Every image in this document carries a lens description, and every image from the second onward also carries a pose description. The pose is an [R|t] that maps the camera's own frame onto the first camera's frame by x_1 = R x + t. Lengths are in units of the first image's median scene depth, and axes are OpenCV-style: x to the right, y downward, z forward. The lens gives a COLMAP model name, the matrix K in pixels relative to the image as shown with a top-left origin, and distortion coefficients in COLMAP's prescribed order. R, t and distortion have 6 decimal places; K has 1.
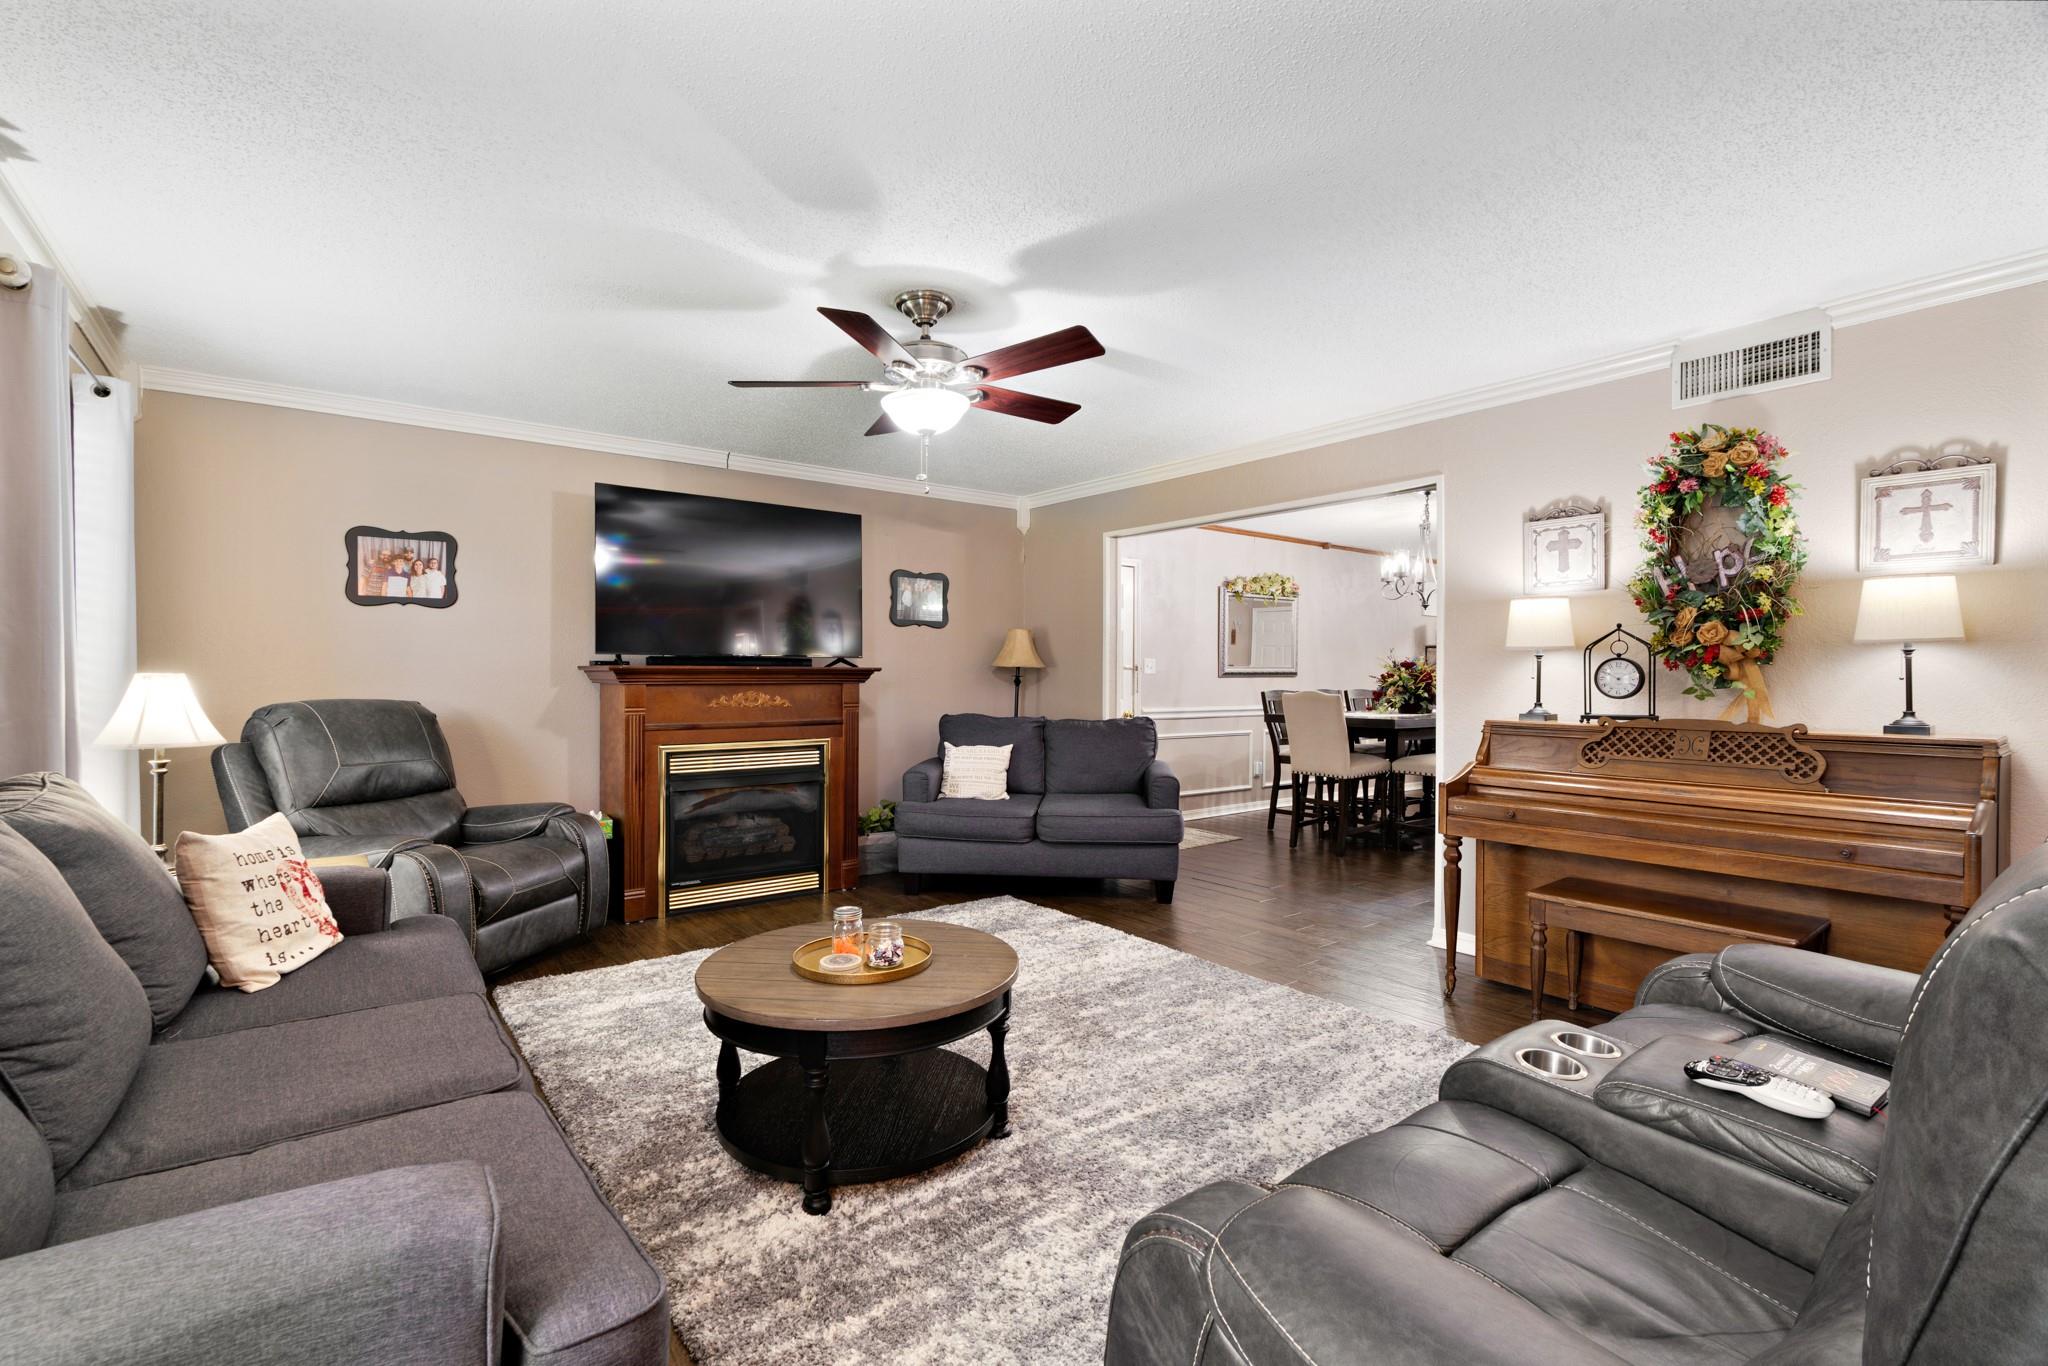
lens RADIAL K [[922.4, 0, 1005.1], [0, 922.4, 683.1], [0, 0, 1]] dist [-0.005756, 0.000331]
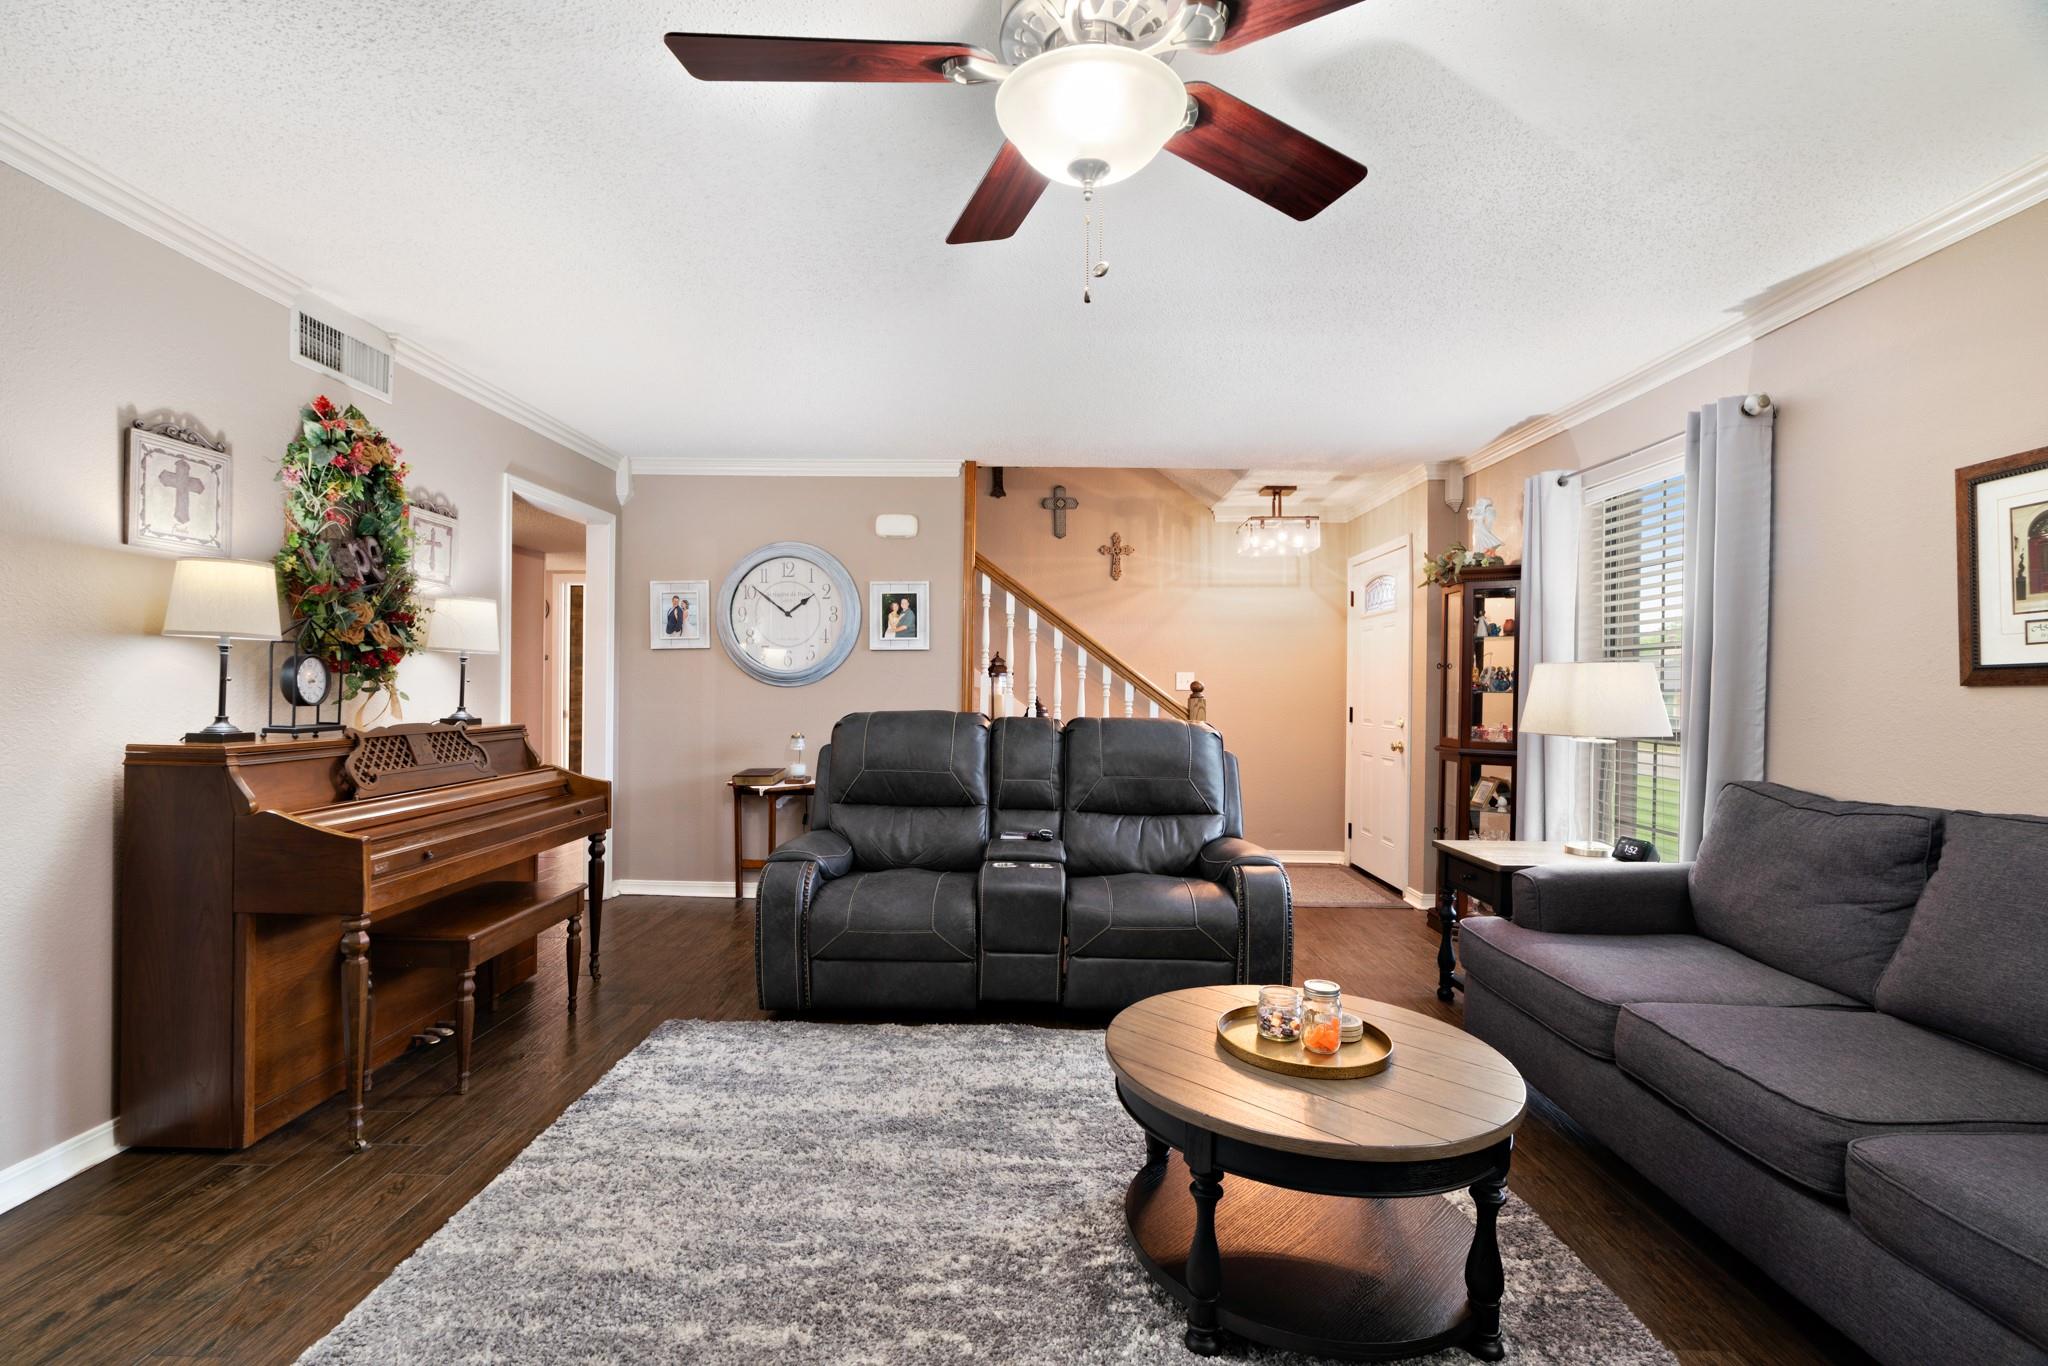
lens RADIAL K [[922.4, 0, 1020.9], [0, 922.4, 681.8], [0, 0, 1]] dist [-0.005756, 0.000331]
pose [[-0.793401, -0.009103, 0.608631, -0.293009], [-0.009758, 0.999950, 0.002236, -0.011350], [-0.608621, -0.004165, -0.793450, 1.166759]]
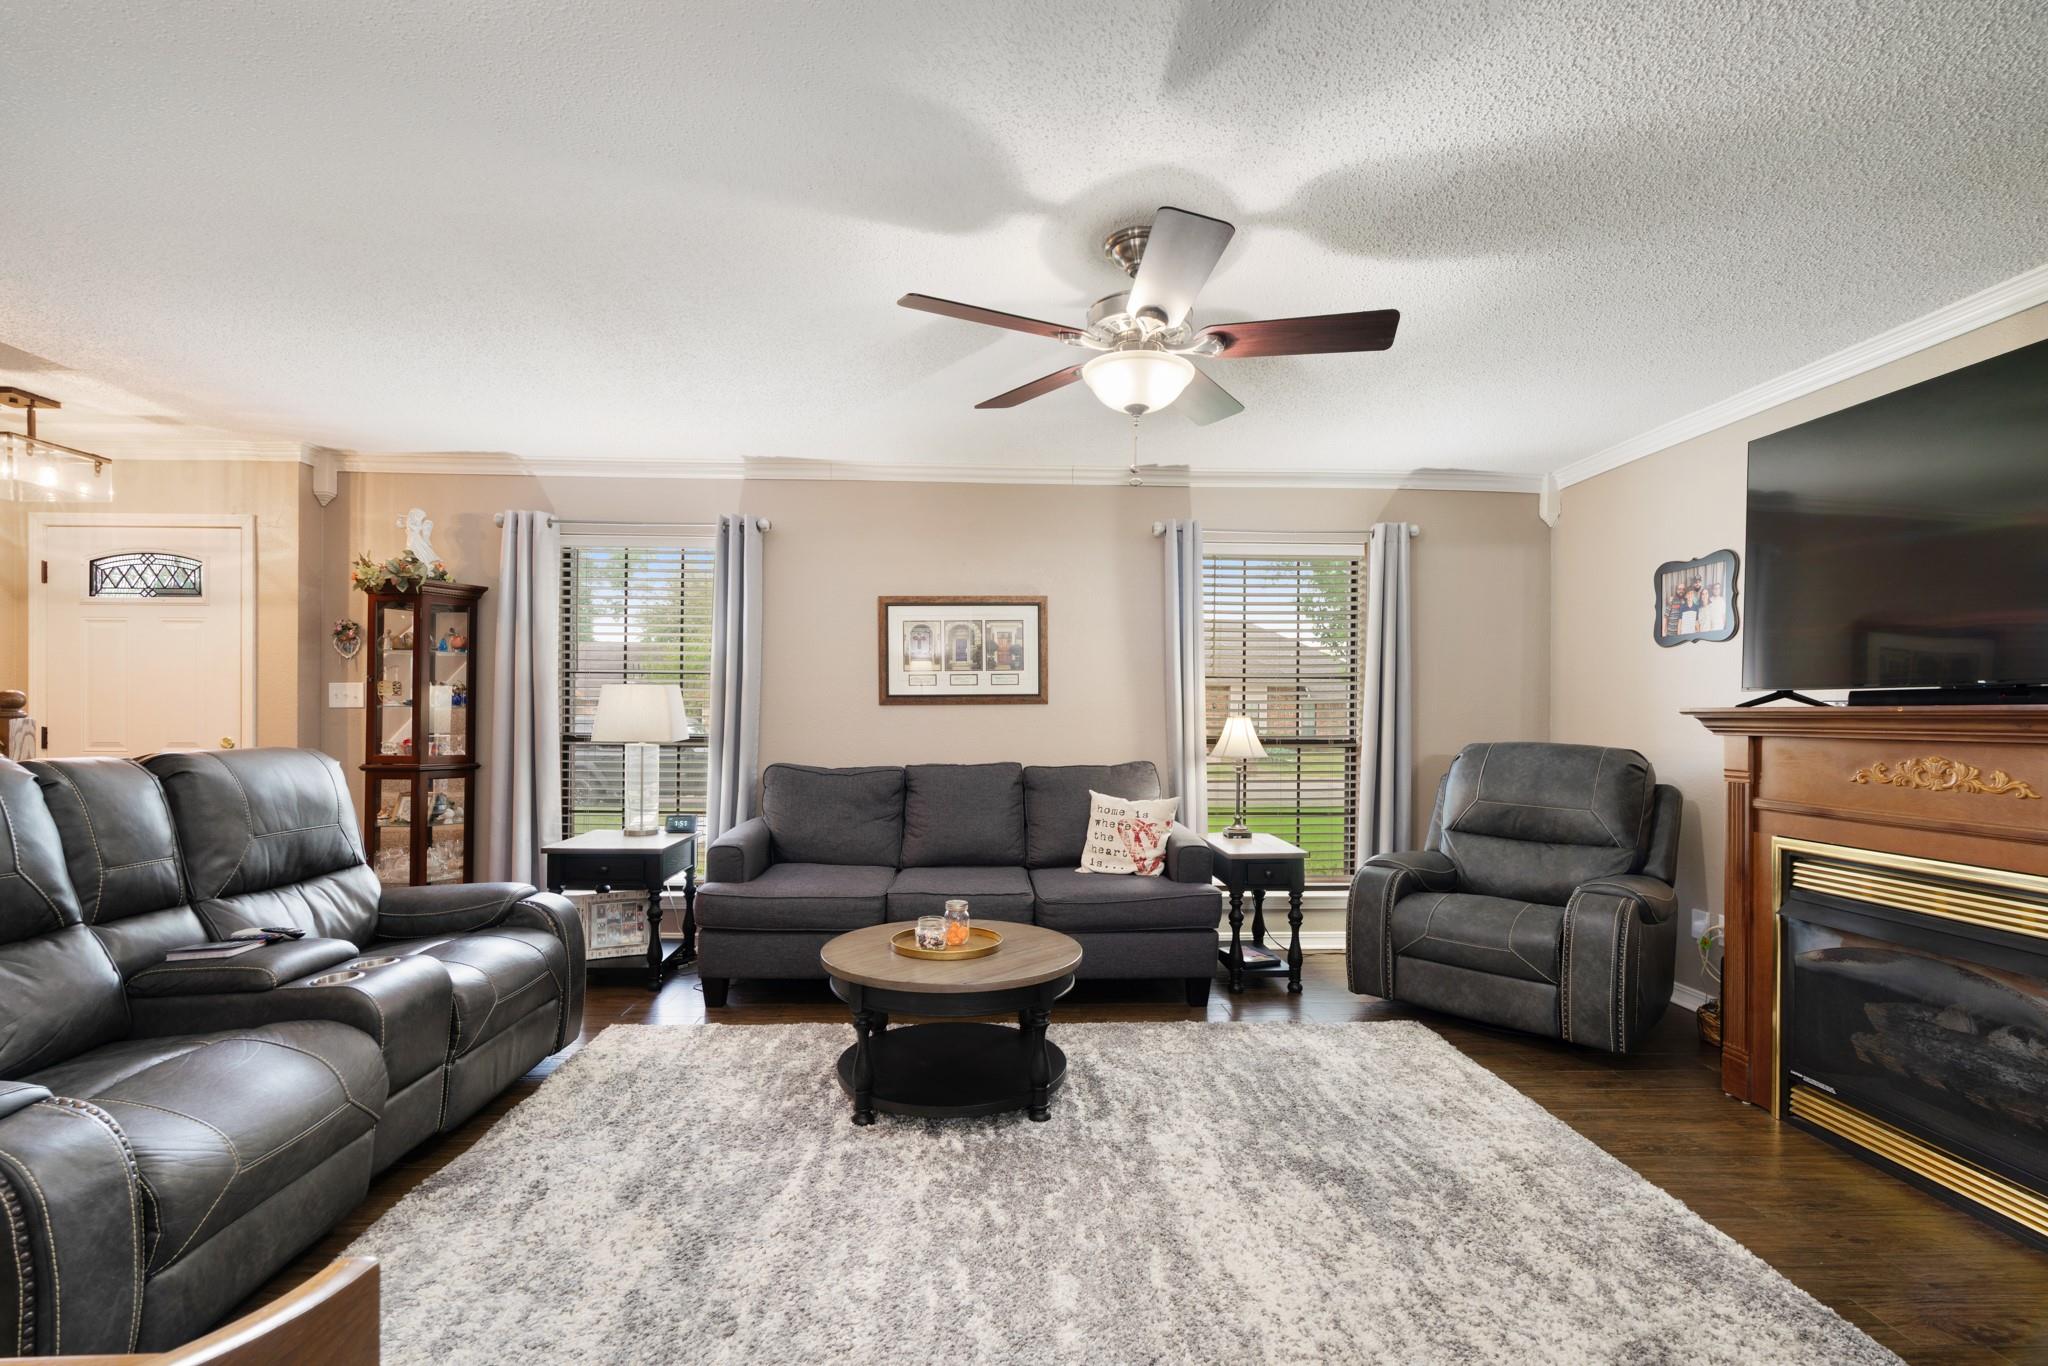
lens RADIAL K [[922.4, 0, 1009.0], [0, 922.4, 701.7], [0, 0, 1]] dist [-0.005756, 0.000331]
pose [[-0.572120, -0.018329, -0.819965, 0.527698], [-0.018147, 0.999788, -0.009686, -0.008727], [0.819969, 0.009339, -0.572332, 1.147705]]
